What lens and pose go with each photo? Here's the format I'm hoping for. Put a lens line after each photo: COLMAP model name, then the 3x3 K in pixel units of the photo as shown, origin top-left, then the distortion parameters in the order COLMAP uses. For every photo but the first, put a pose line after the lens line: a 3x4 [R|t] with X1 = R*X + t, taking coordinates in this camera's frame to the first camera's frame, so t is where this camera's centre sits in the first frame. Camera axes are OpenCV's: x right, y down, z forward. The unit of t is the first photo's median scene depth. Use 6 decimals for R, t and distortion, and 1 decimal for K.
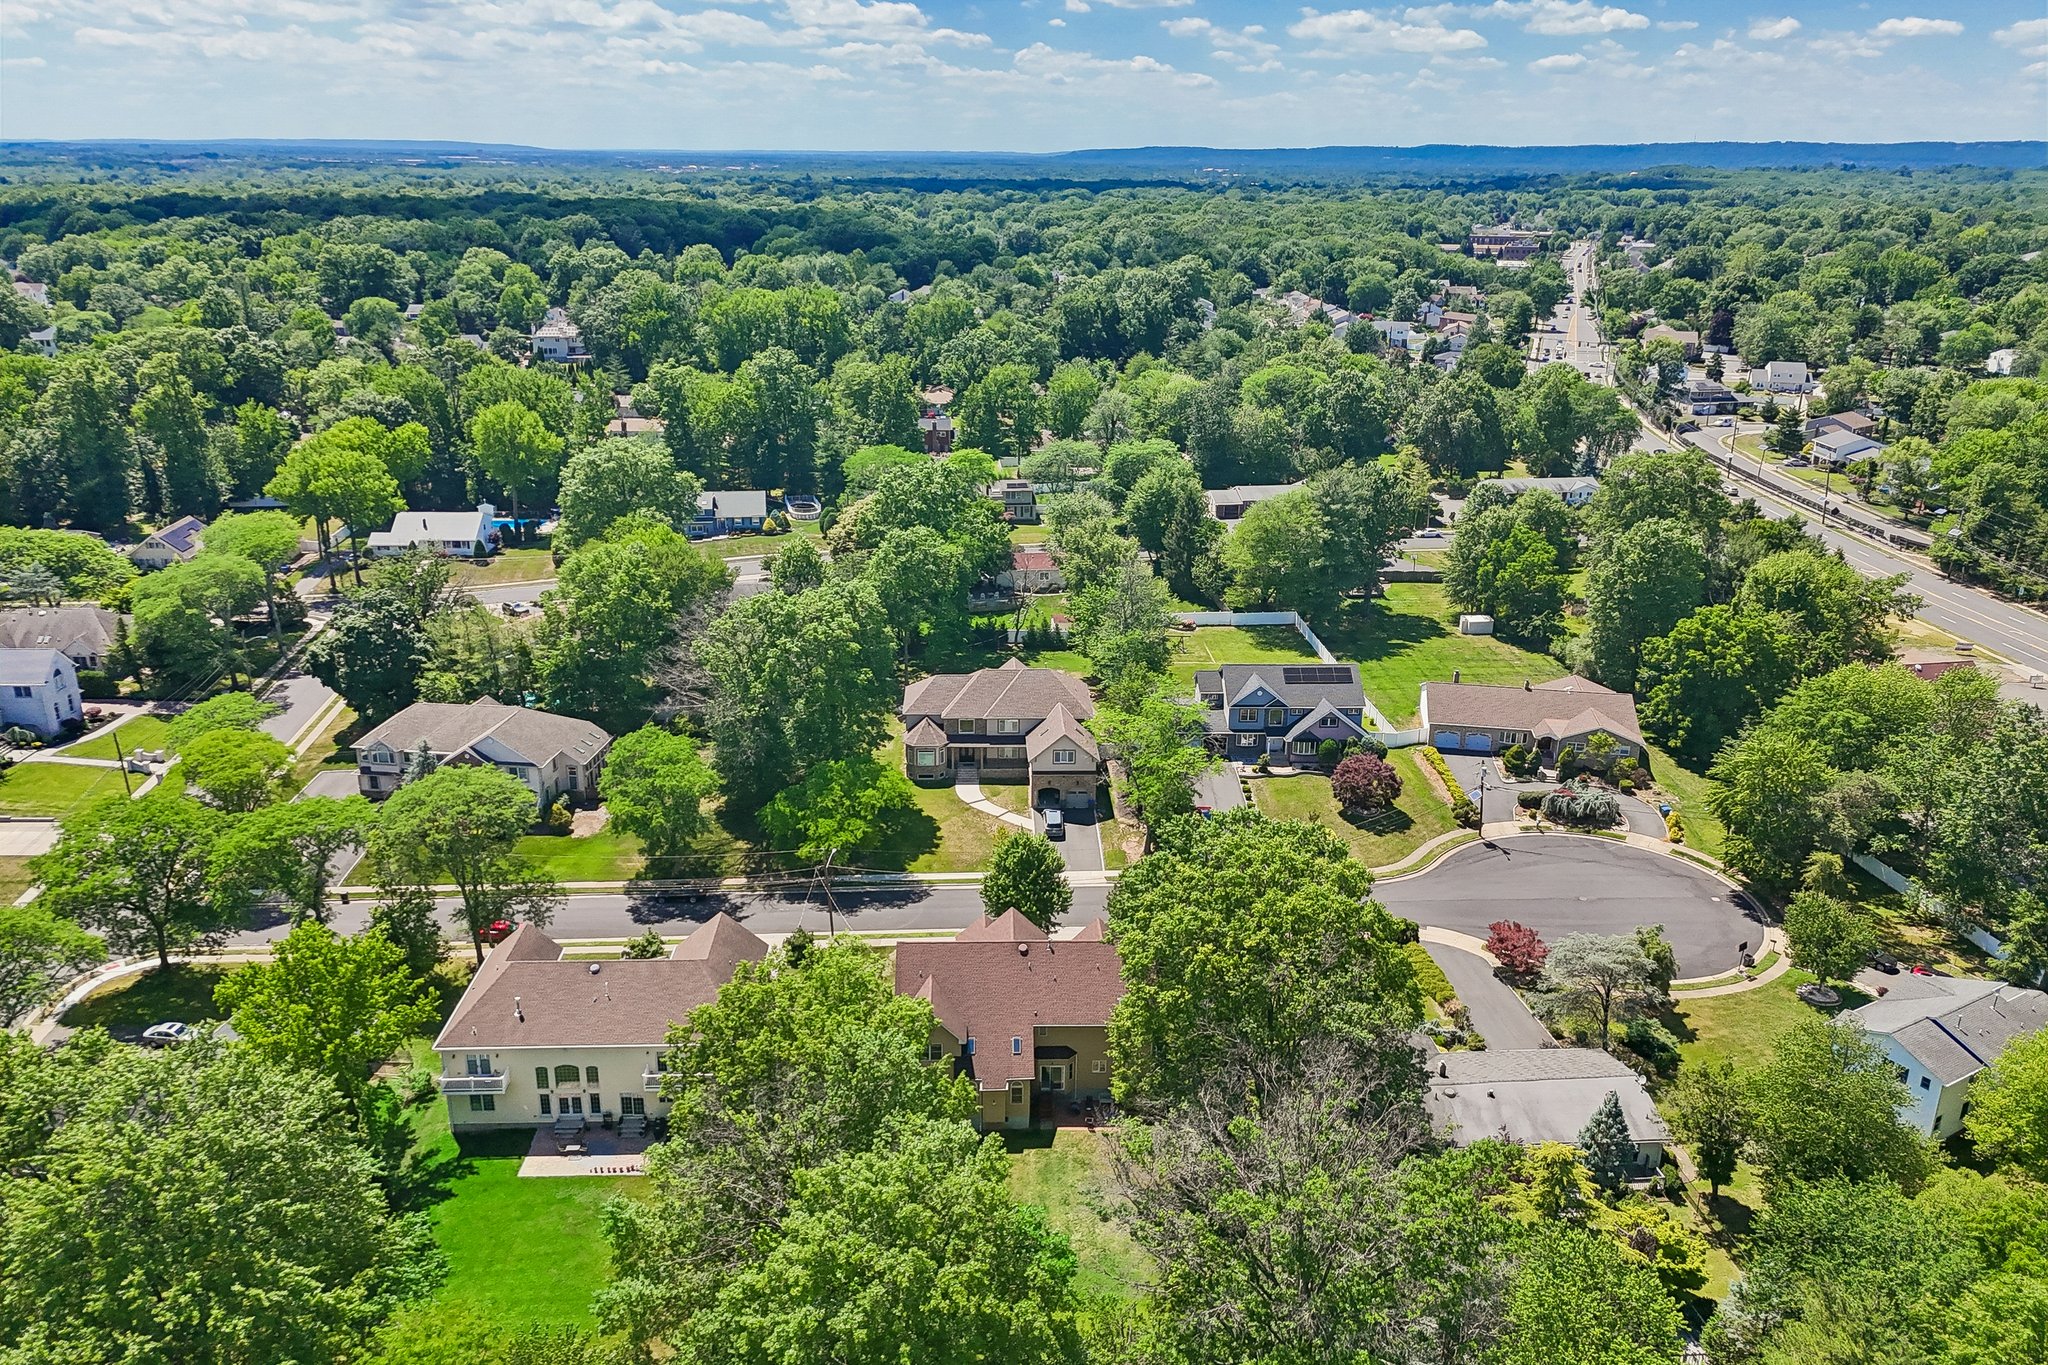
lens RADIAL K [[1494.8, 0, 1024.1], [0, 1494.8, 676.0], [0, 0, 1]] dist [0.075642, -0.063011]
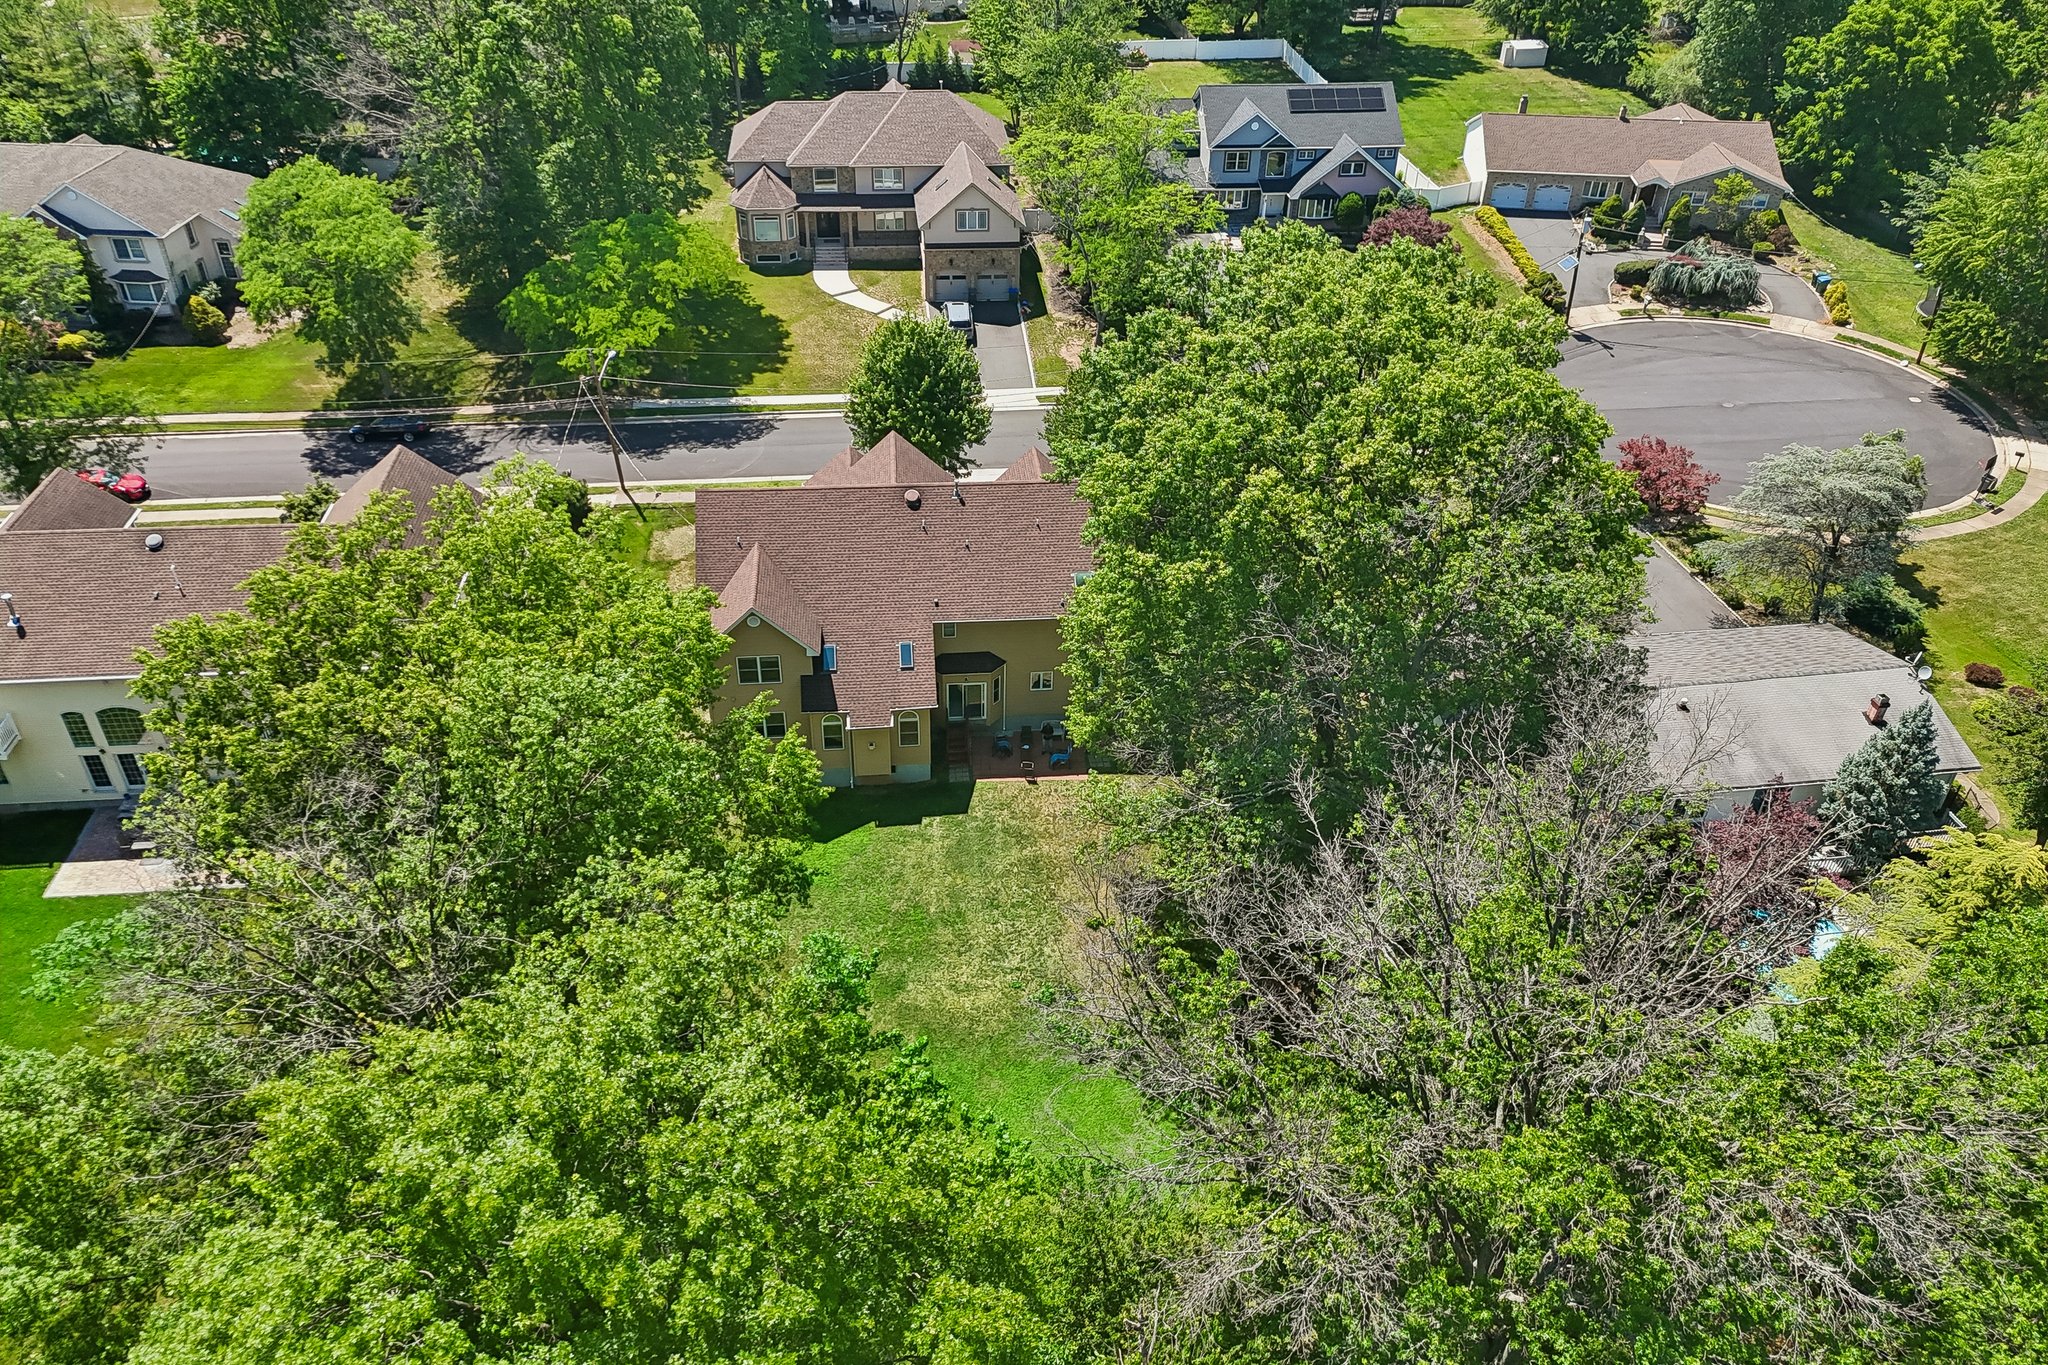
lens RADIAL K [[1494.8, 0, 1022.7], [0, 1494.8, 681.6], [0, 0, 1]] dist [0.075642, -0.063011]
pose [[0.997976, -0.031225, 0.055400, 0.005707], [0.014069, 0.957978, 0.286495, 0.058117], [-0.062018, -0.285136, 0.956479, 0.286154]]
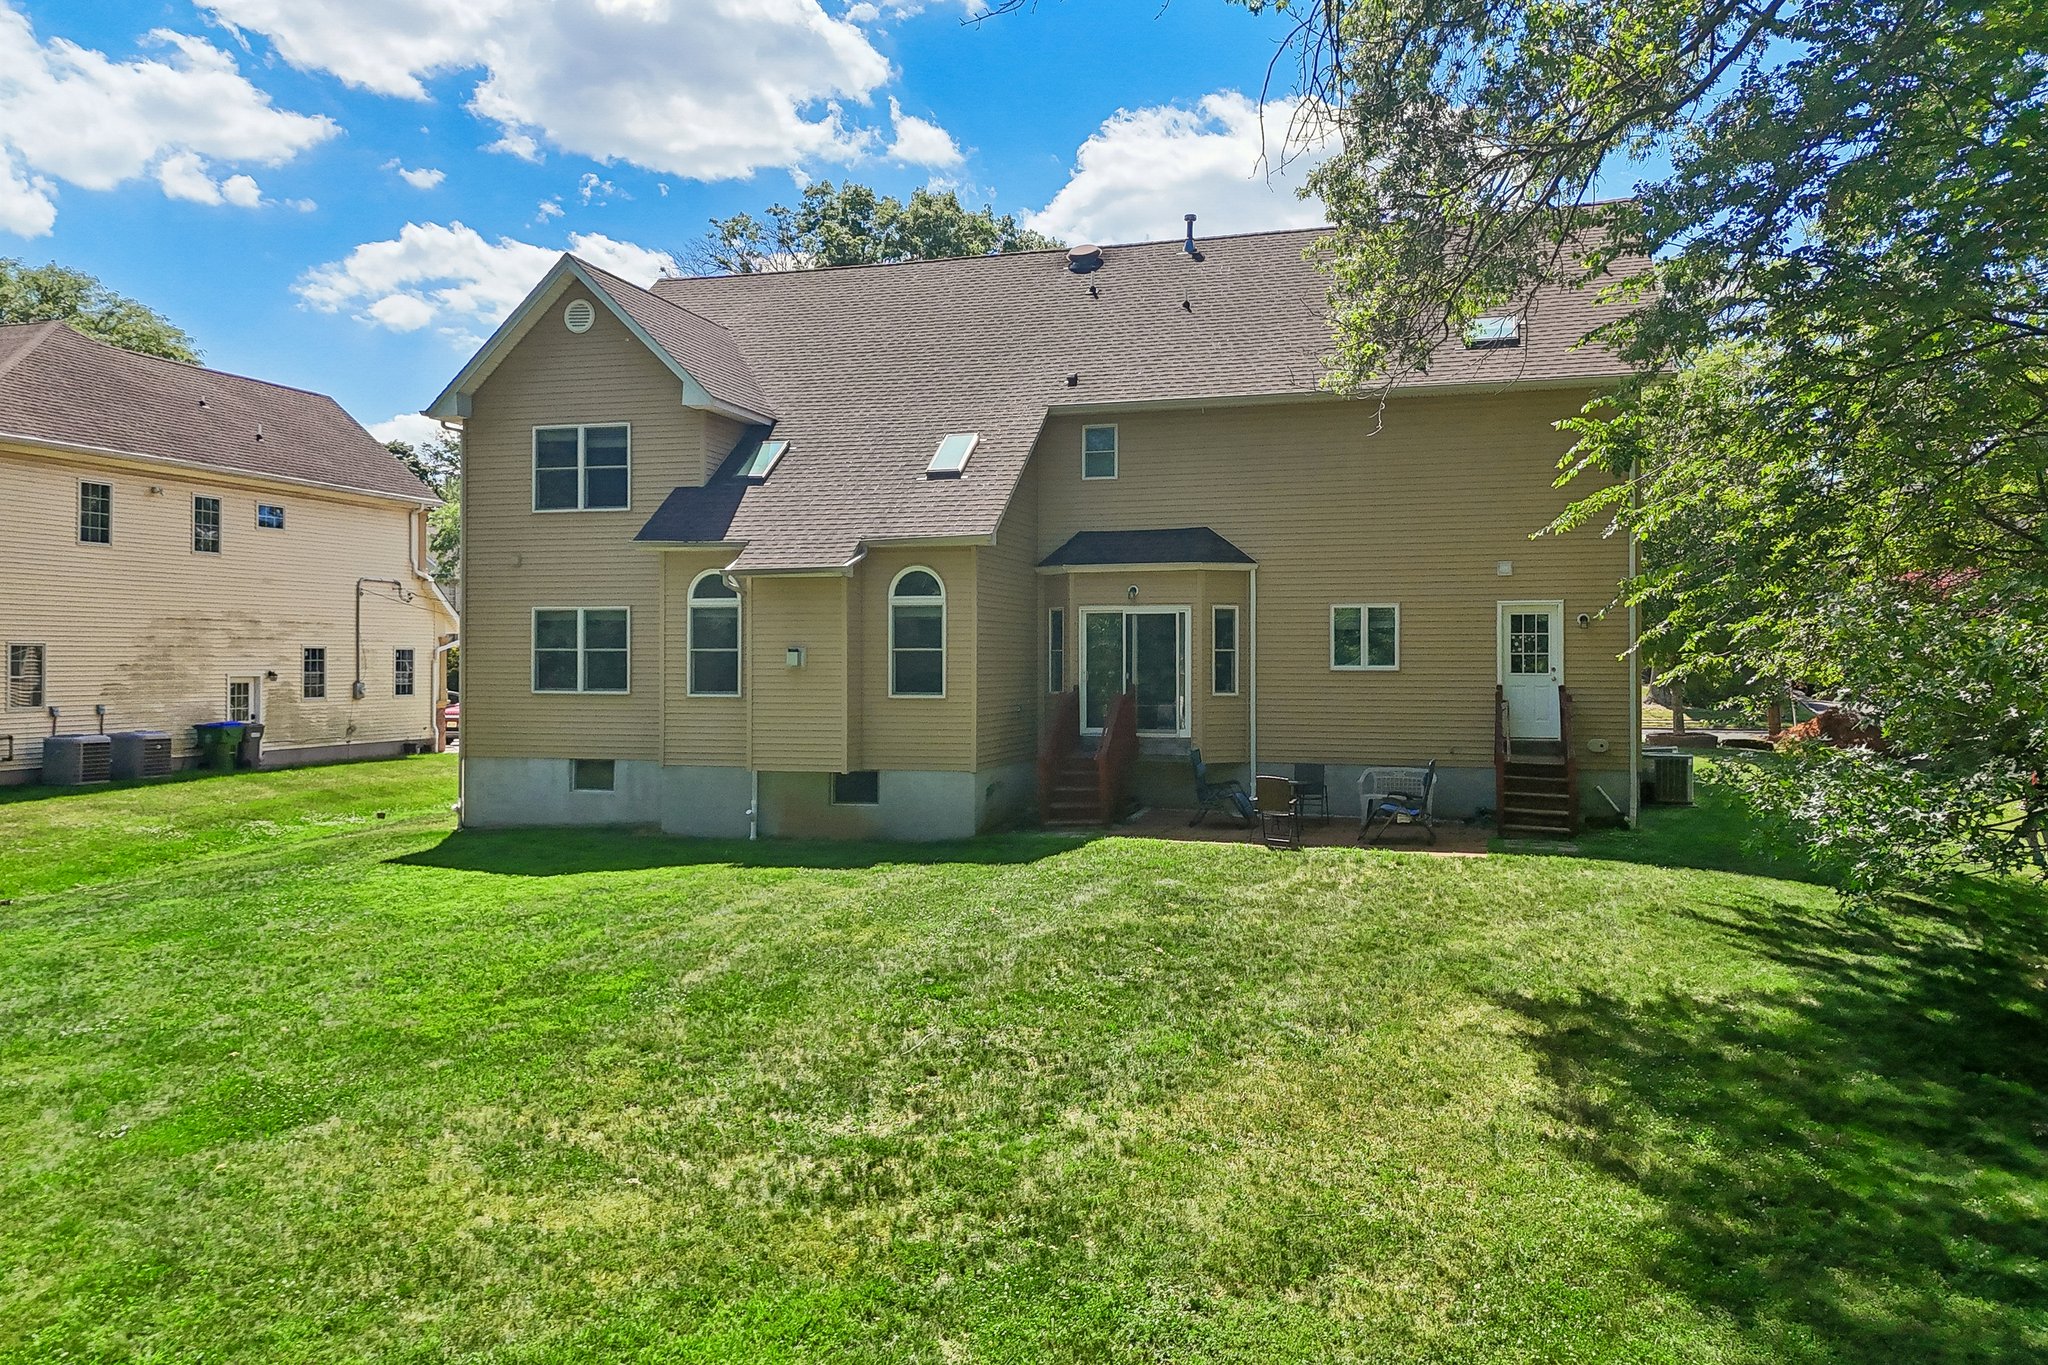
lens RADIAL K [[1494.8, 0, 1039.5], [0, 1494.8, 683.4], [0, 0, 1]] dist [0.075642, -0.063011]
pose [[0.947224, -0.001834, -0.320566, 0.050870], [-0.102874, 0.945356, -0.309385, 0.230889], [0.303617, 0.326034, 0.895276, 0.555823]]
